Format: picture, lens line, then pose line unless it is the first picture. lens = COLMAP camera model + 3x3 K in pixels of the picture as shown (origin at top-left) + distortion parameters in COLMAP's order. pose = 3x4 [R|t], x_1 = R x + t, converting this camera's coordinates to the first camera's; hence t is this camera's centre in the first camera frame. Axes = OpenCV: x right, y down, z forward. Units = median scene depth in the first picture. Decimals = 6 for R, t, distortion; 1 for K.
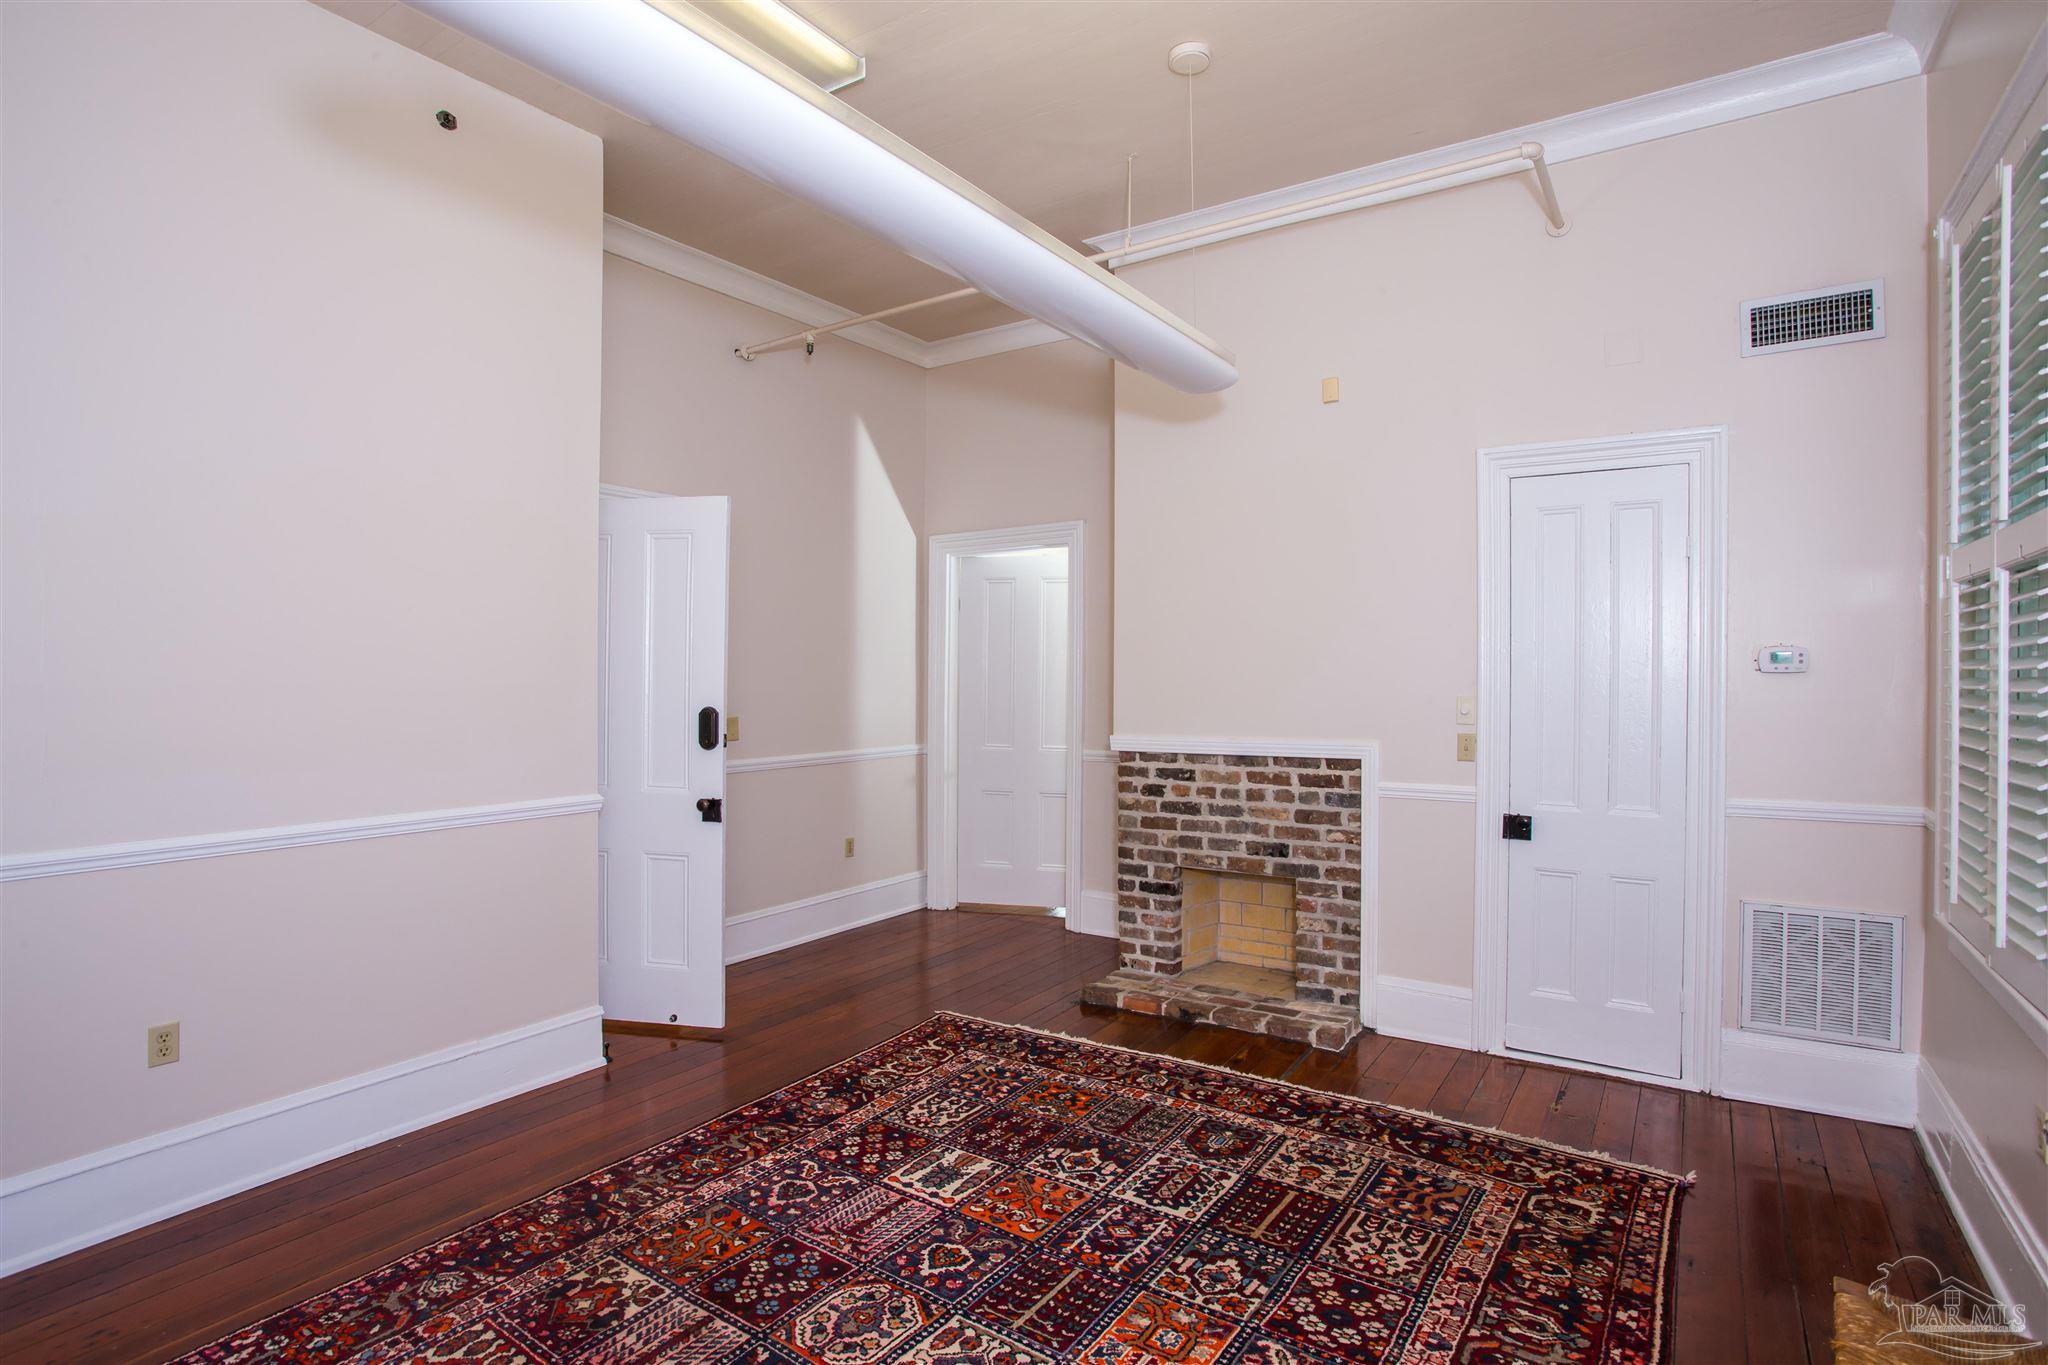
lens RADIAL K [[996.8, 0, 1024.9], [0, 996.8, 676.2], [0, 0, 1]] dist [-0.062371, 0.029976]
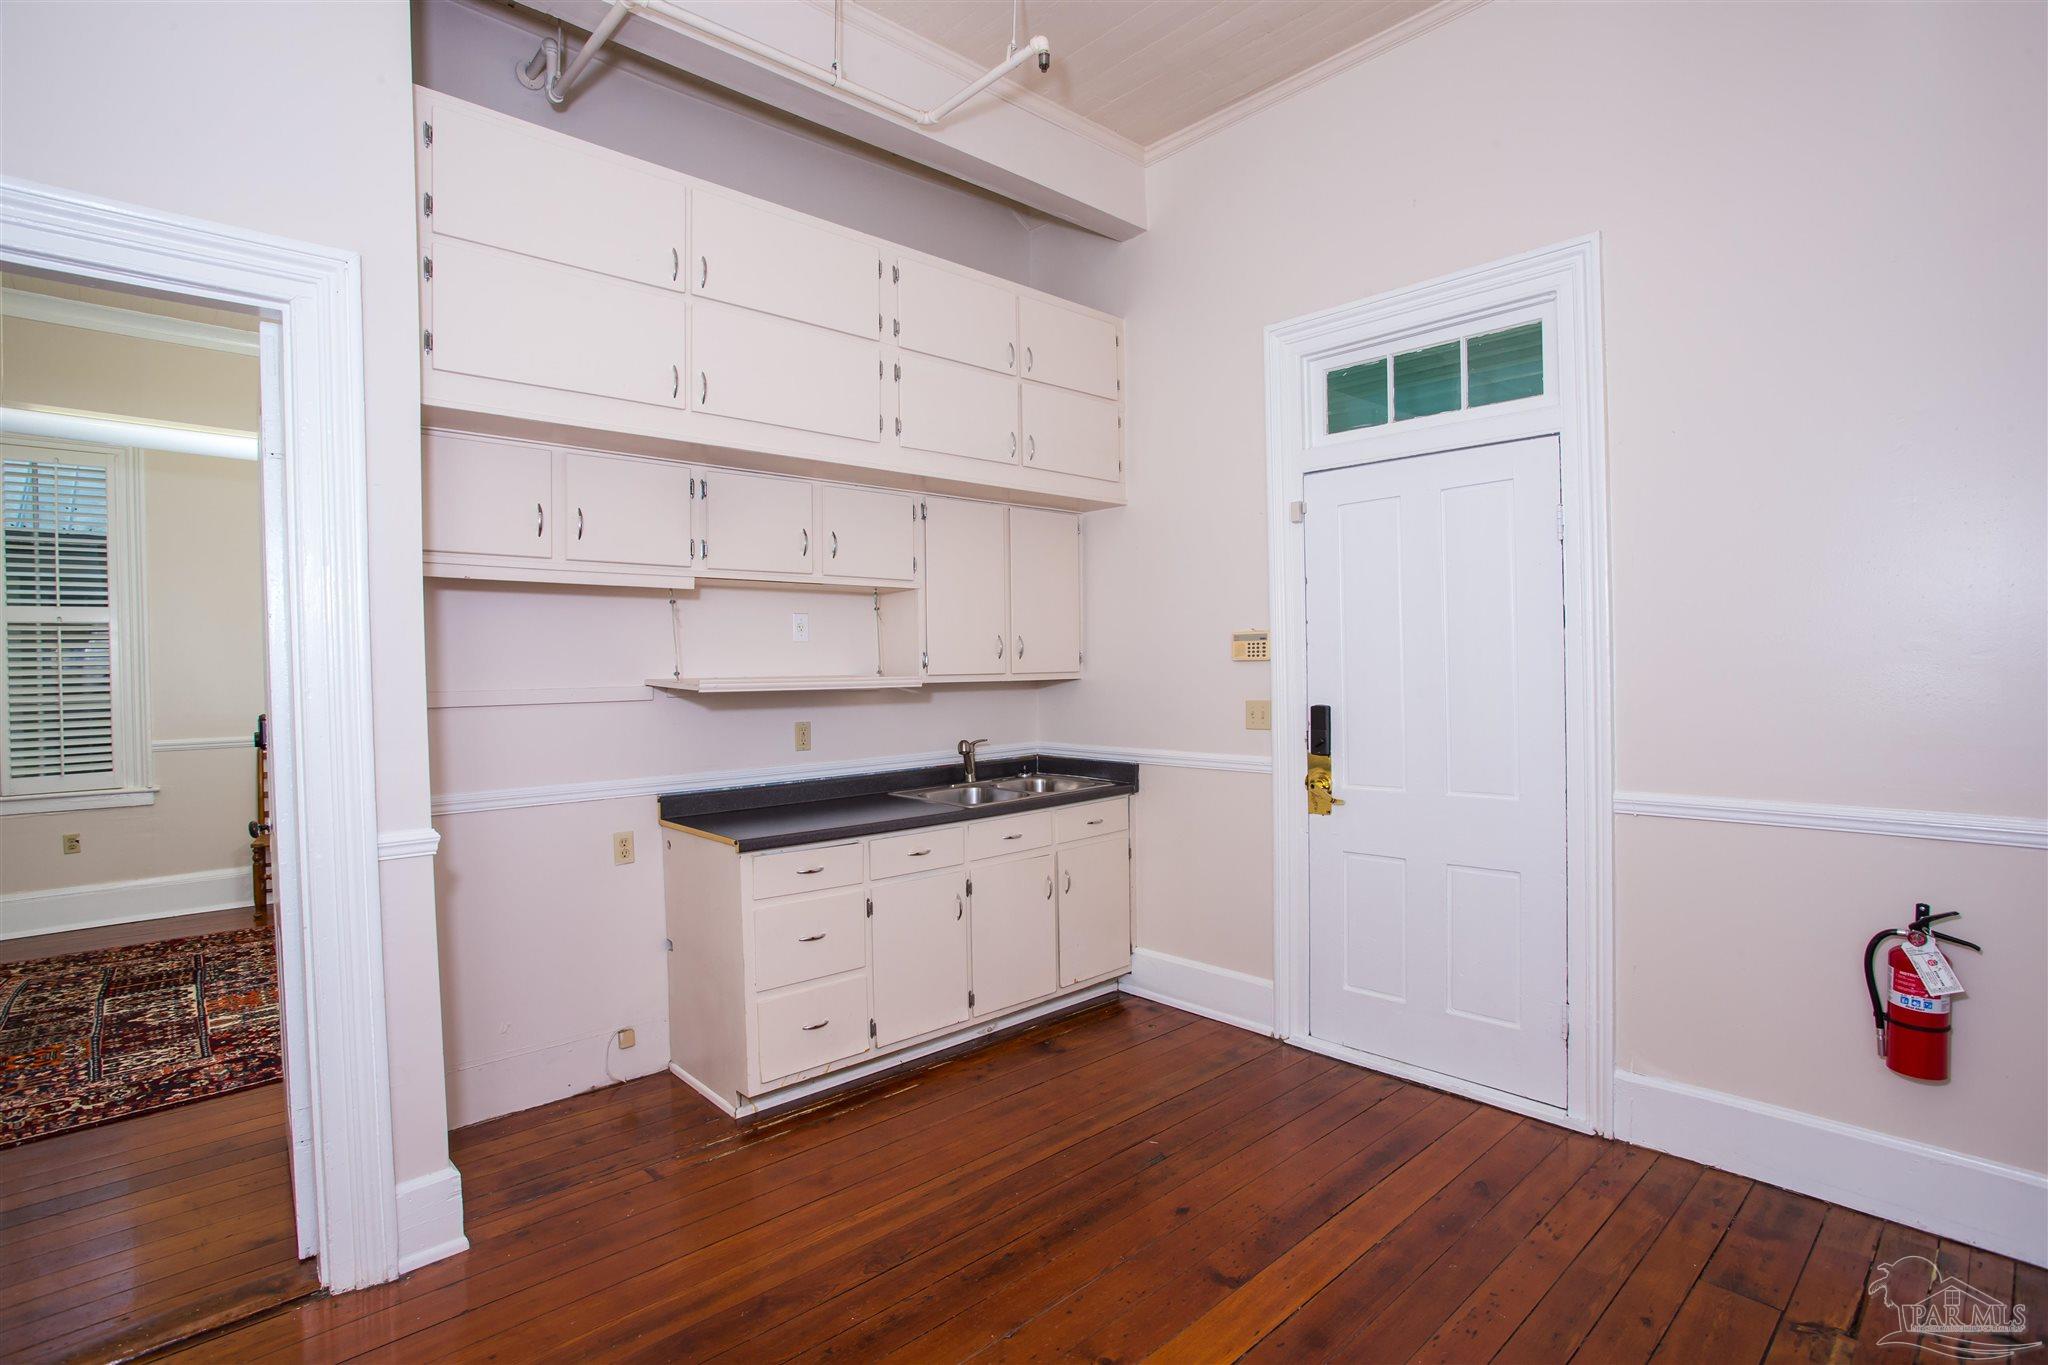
lens RADIAL K [[991.3, 0, 1009.4], [0, 991.3, 680.2], [0, 0, 1]] dist [-0.080175, 0.035444]
pose [[-0.970592, 0.015326, 0.240244, -1.492991], [0.018358, 0.999778, 0.010388, 0.036257], [-0.240031, 0.014493, -0.970657, 2.095975]]
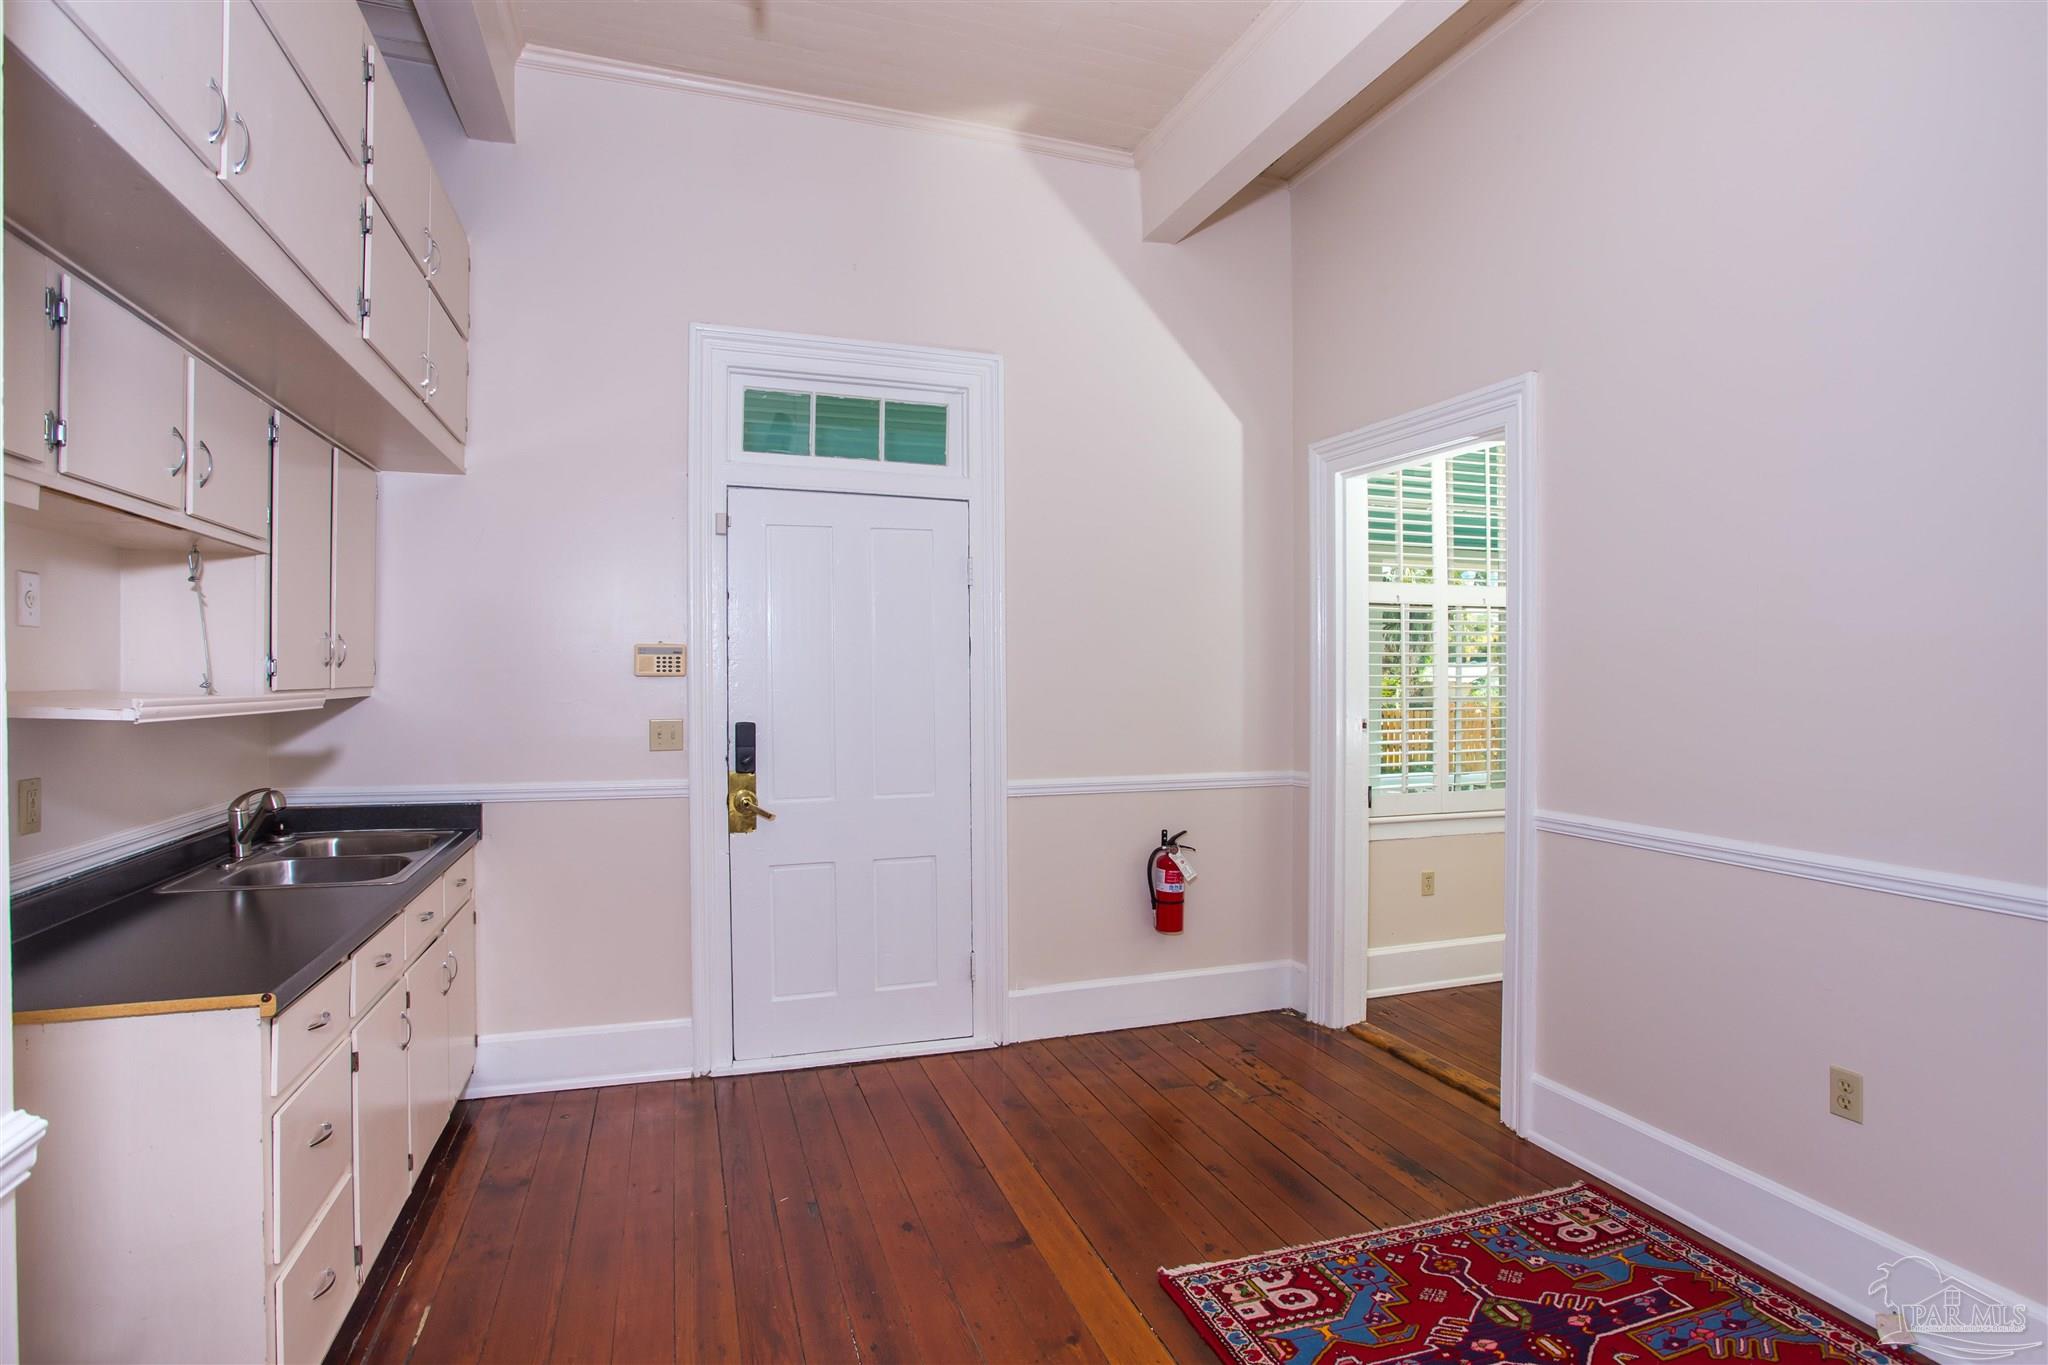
lens RADIAL K [[1025.1, 0, 1029.1], [0, 1025.1, 686.1], [0, 0, 1]] dist [-0.088689, 0.046751]
pose [[-0.600018, 0.009091, -0.799935, -0.737494], [0.000493, 0.999939, 0.010994, 0.028011], [0.799986, 0.006202, -0.599986, 1.833943]]
